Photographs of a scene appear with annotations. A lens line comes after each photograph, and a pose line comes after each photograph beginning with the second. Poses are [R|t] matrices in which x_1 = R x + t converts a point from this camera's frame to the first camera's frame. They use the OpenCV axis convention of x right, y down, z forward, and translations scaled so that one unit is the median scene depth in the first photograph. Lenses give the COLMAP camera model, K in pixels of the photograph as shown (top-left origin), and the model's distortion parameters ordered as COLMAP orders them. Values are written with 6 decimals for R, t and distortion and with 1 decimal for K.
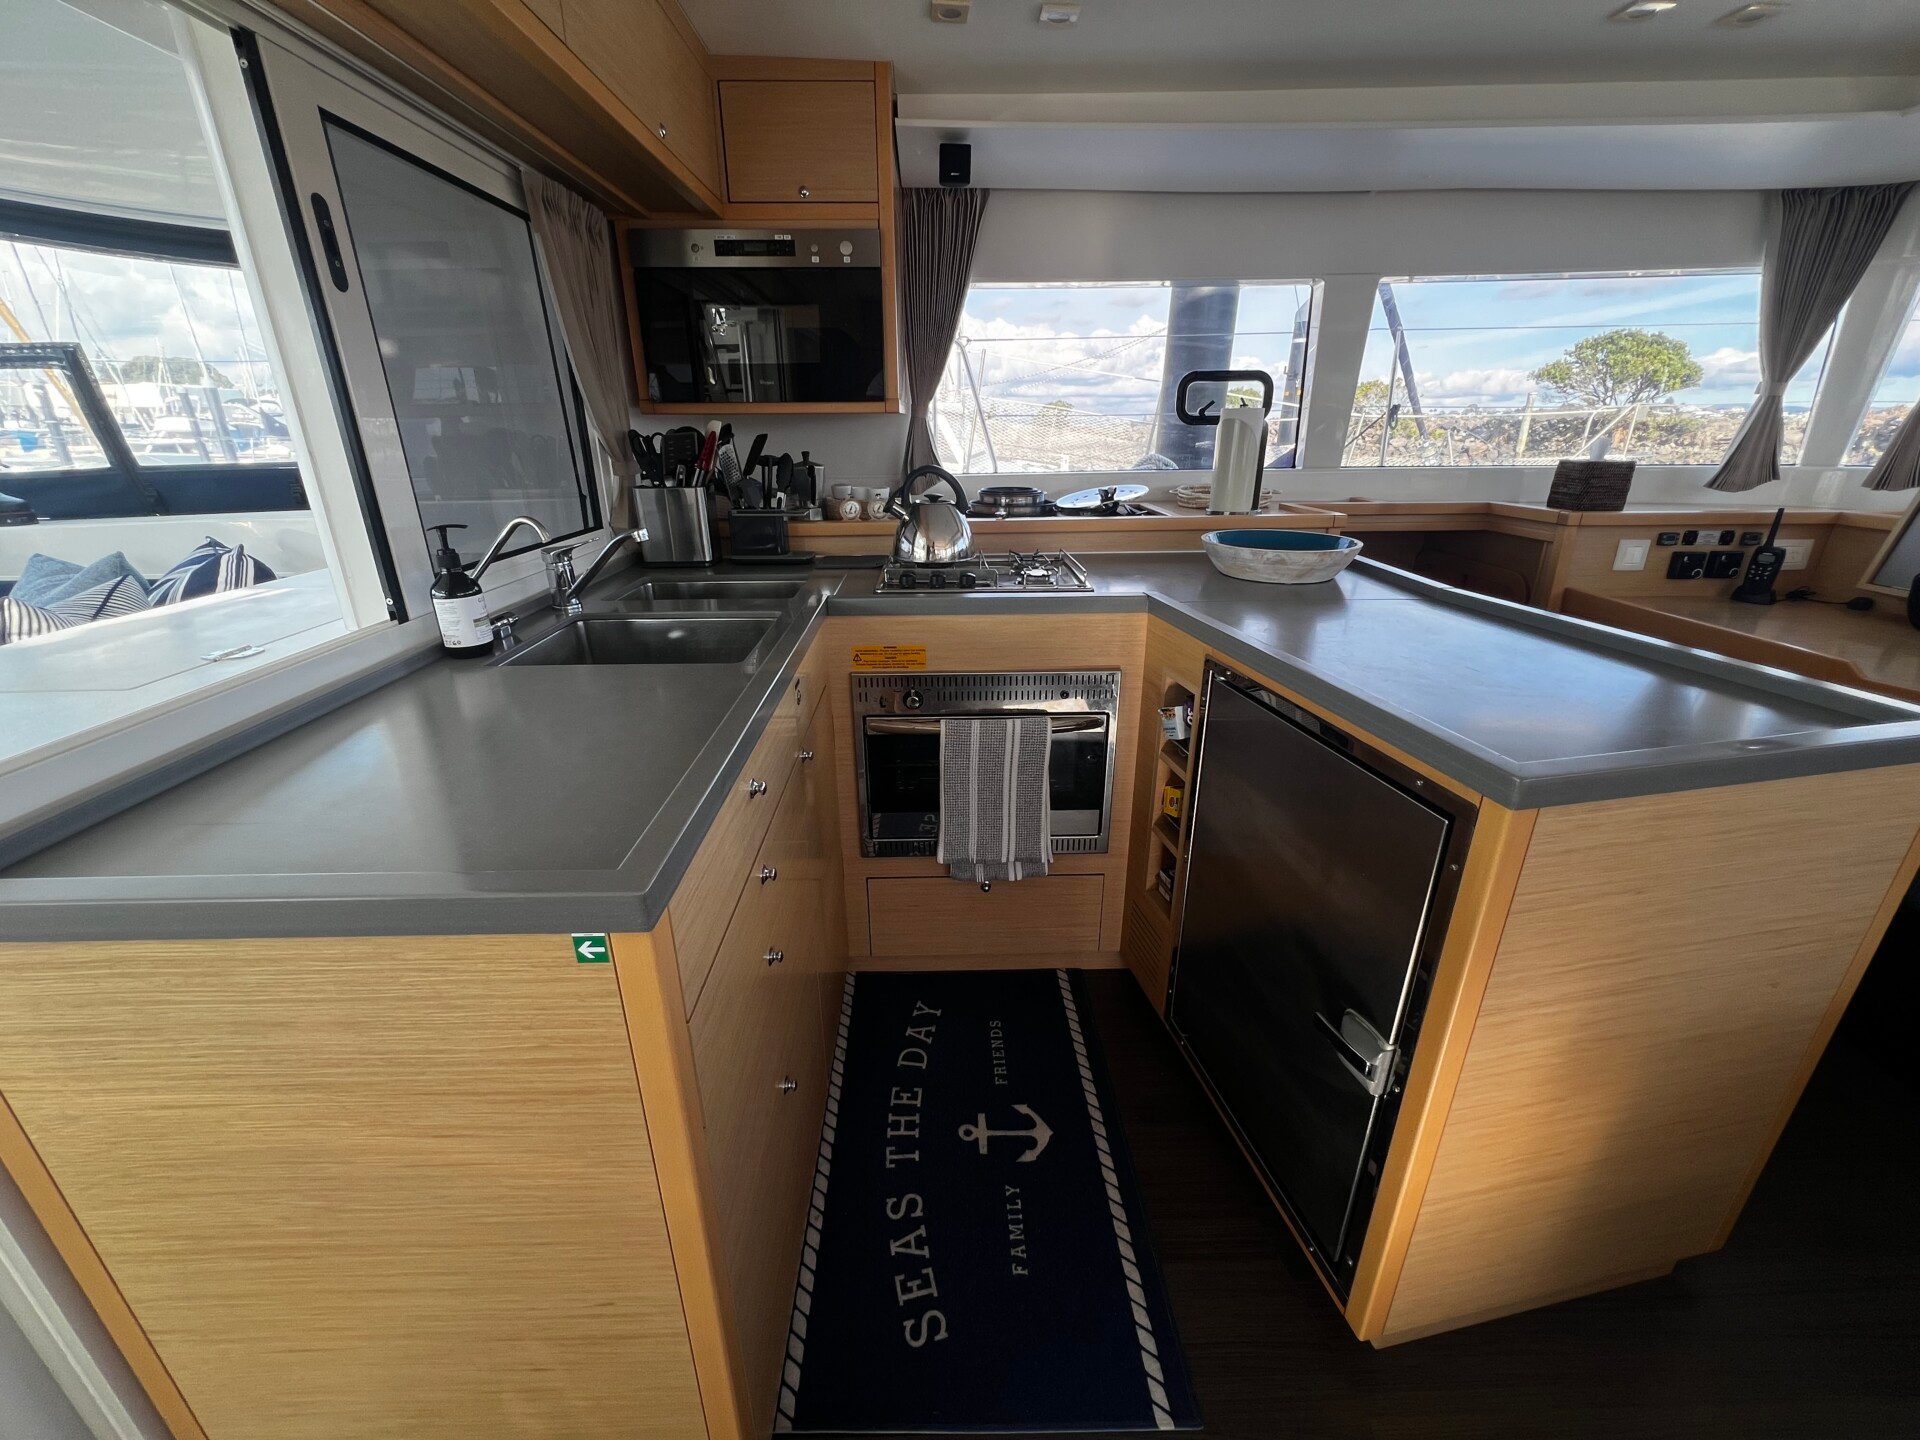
lens RADIAL K [[771.7, 0, 960.0], [0, 771.7, 720.0], [0, 0, 1]] dist [-0.000032, 0.000071]
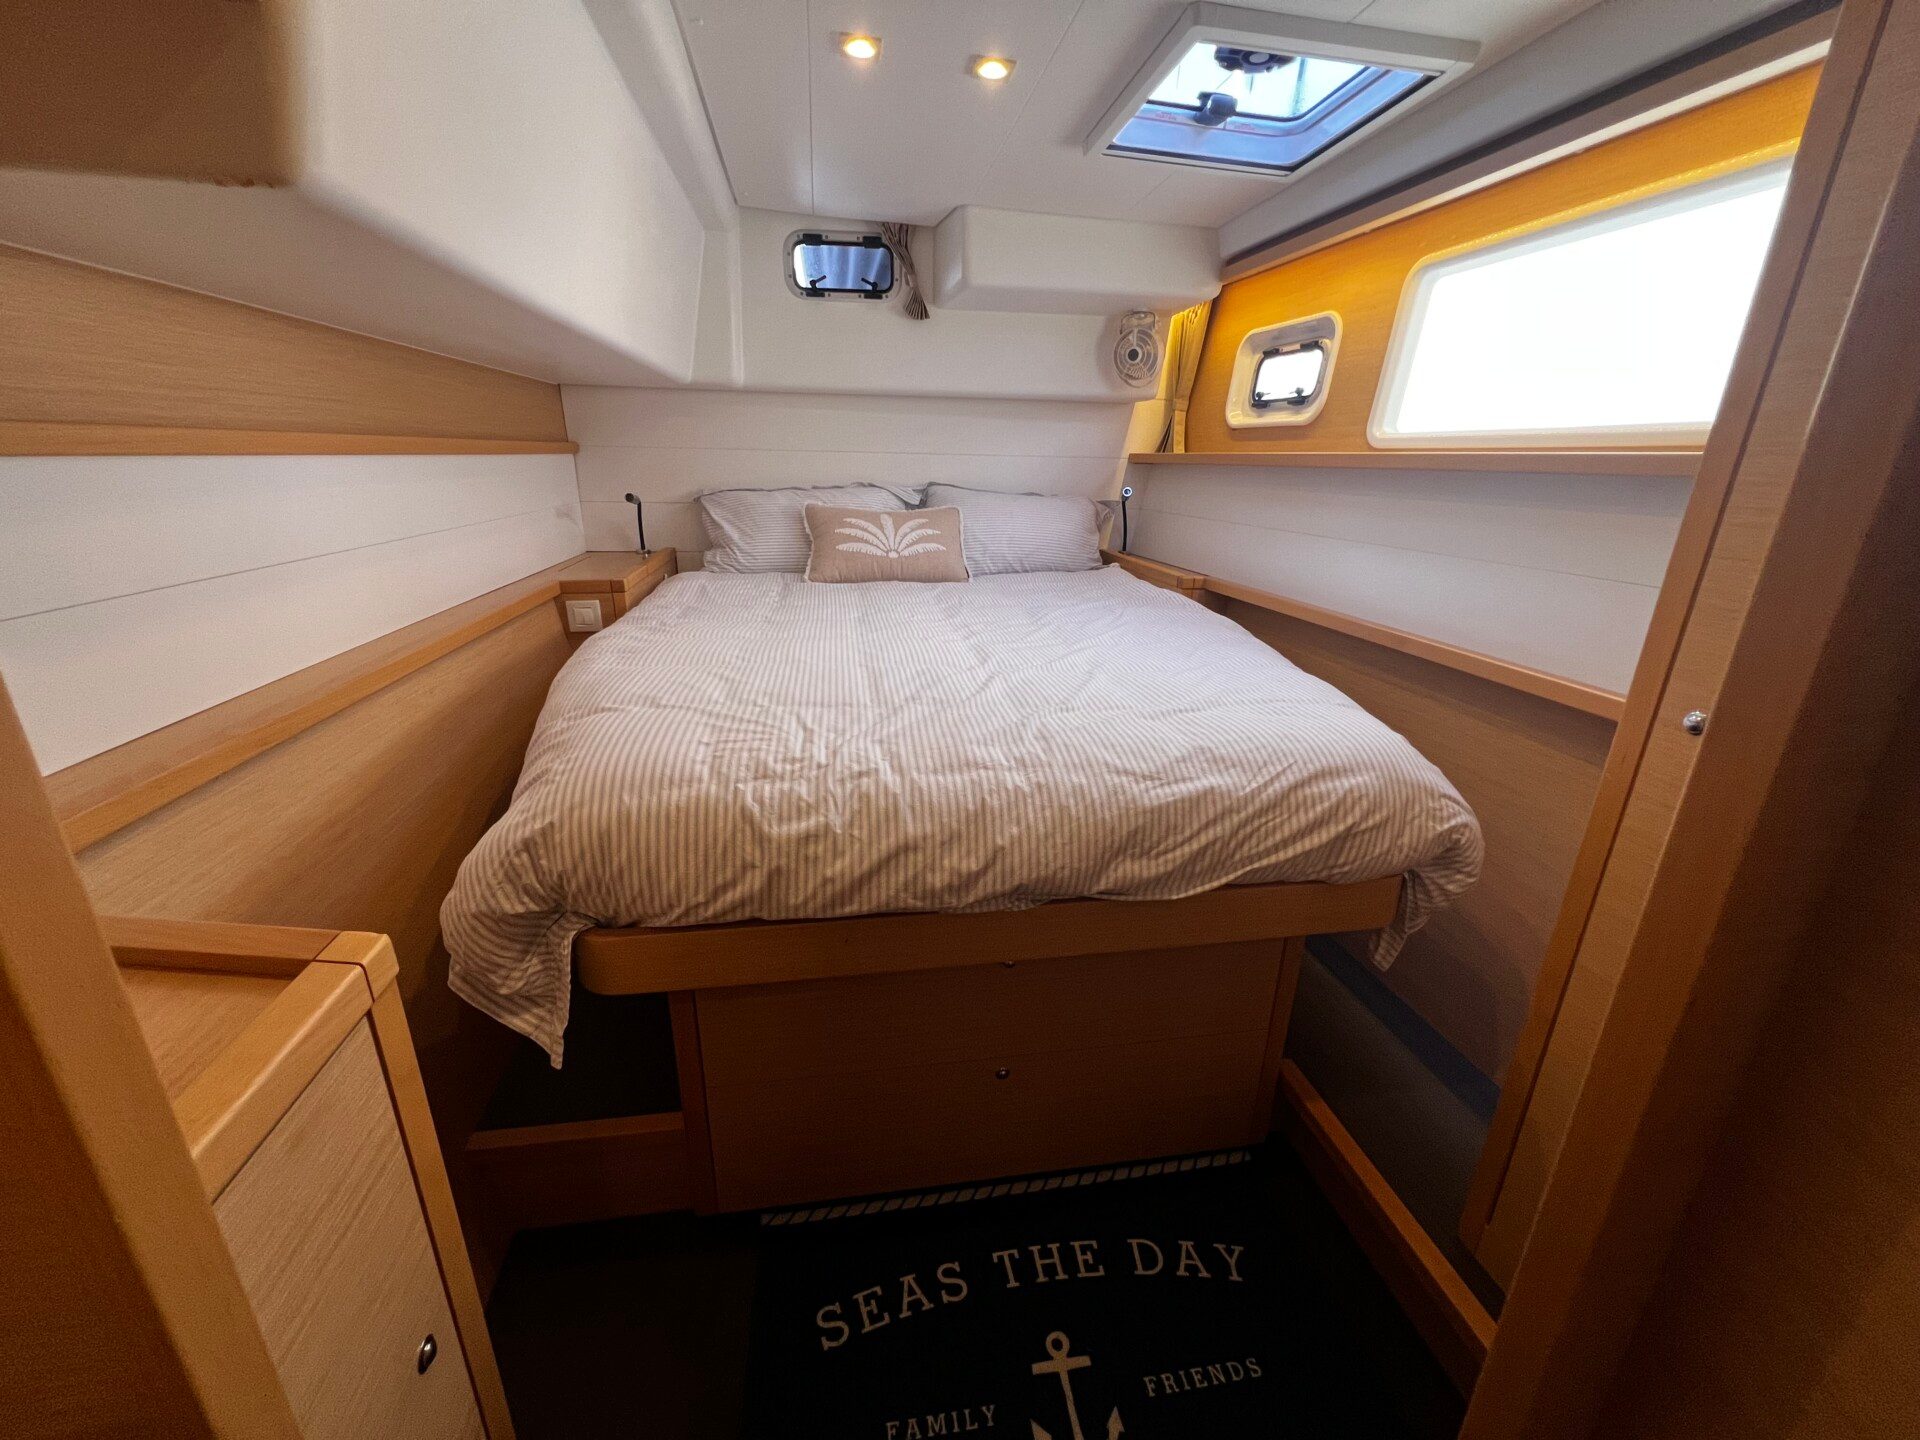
lens RADIAL K [[766.1, 0, 957.2], [0, 766.1, 716.0], [0, 0, 1]] dist [-0.002209, -0.000425]
pose [[0.130555, 0.325063, -0.936637, 0.405049], [-0.385738, 0.886941, 0.254049, -0.154724], [0.913324, 0.328130, 0.241184, 0.388072]]
